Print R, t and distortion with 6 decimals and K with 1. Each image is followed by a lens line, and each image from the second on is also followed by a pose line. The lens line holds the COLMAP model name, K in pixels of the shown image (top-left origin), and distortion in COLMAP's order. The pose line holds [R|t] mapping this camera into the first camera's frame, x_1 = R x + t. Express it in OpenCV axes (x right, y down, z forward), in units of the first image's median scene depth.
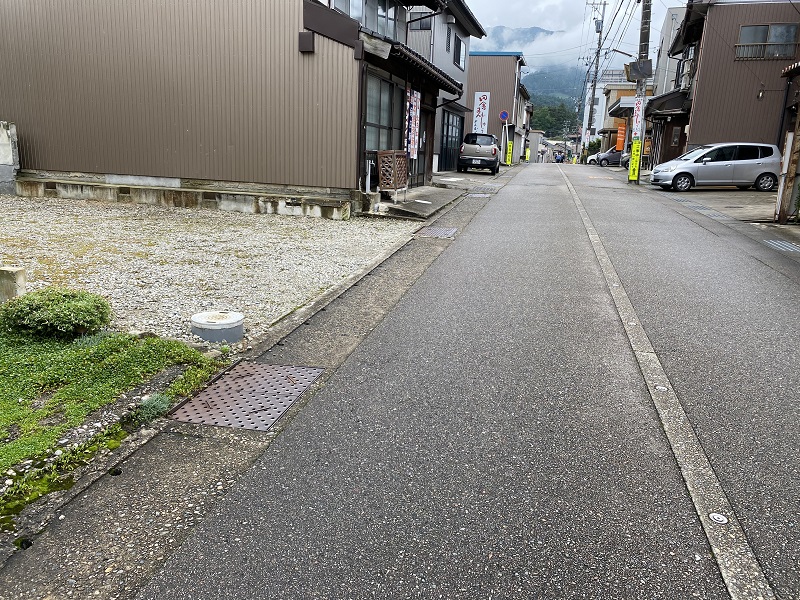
lens RADIAL K [[614.0, 0, 400.0], [0, 614.0, 300.0], [0, 0, 1]] dist [-0.004321, 0.000393]
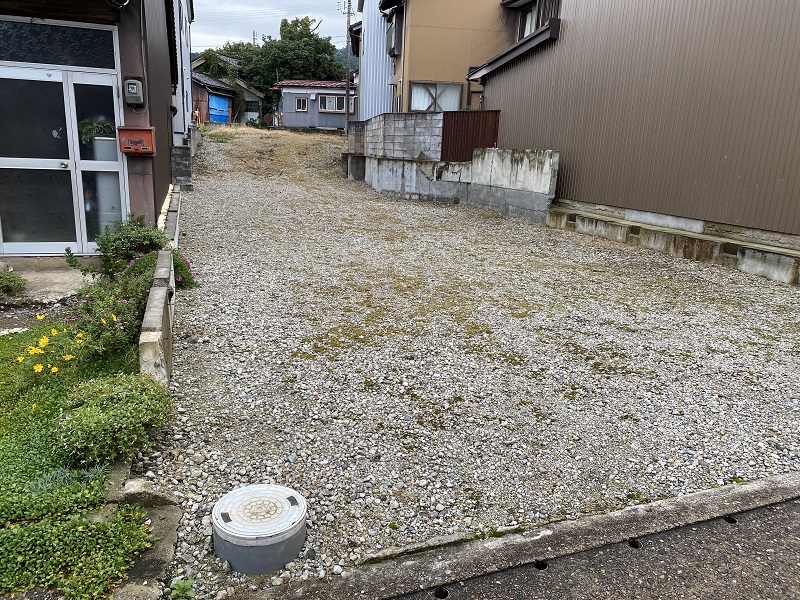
lens RADIAL K [[605.0, 0, 400.0], [0, 605.0, 300.0], [0, 0, 1]] dist [0.046105, -0.053819]
pose [[0.544263, 0.183164, -0.818675, 0.067317], [-0.214496, 0.973820, 0.075275, -0.084706], [0.811030, 0.134633, 0.569302, 0.303734]]
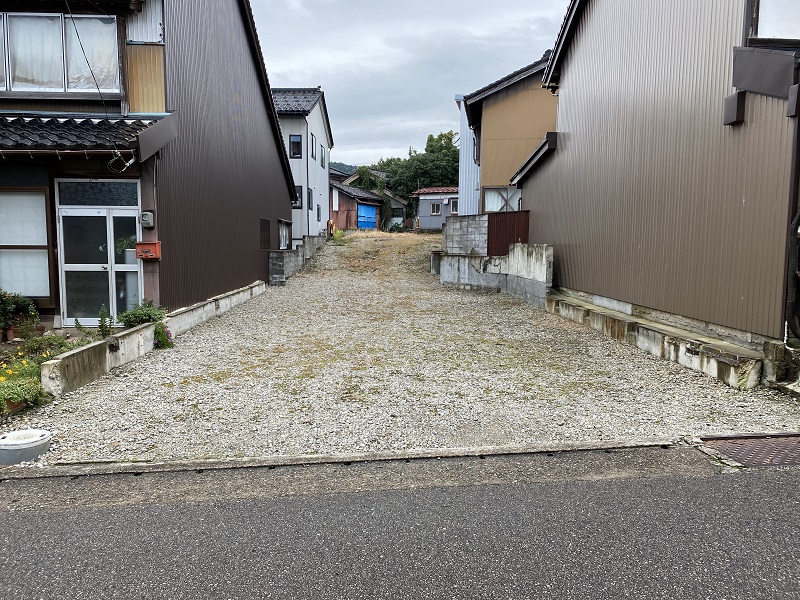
lens RADIAL K [[605.0, 0, 400.0], [0, 605.0, 300.0], [0, 0, 1]] dist [0.046105, -0.053819]
pose [[0.290327, 0.050186, -0.955611, 0.344727], [-0.218181, 0.975792, -0.015041, -0.127743], [0.931723, 0.212863, 0.294249, 0.488553]]
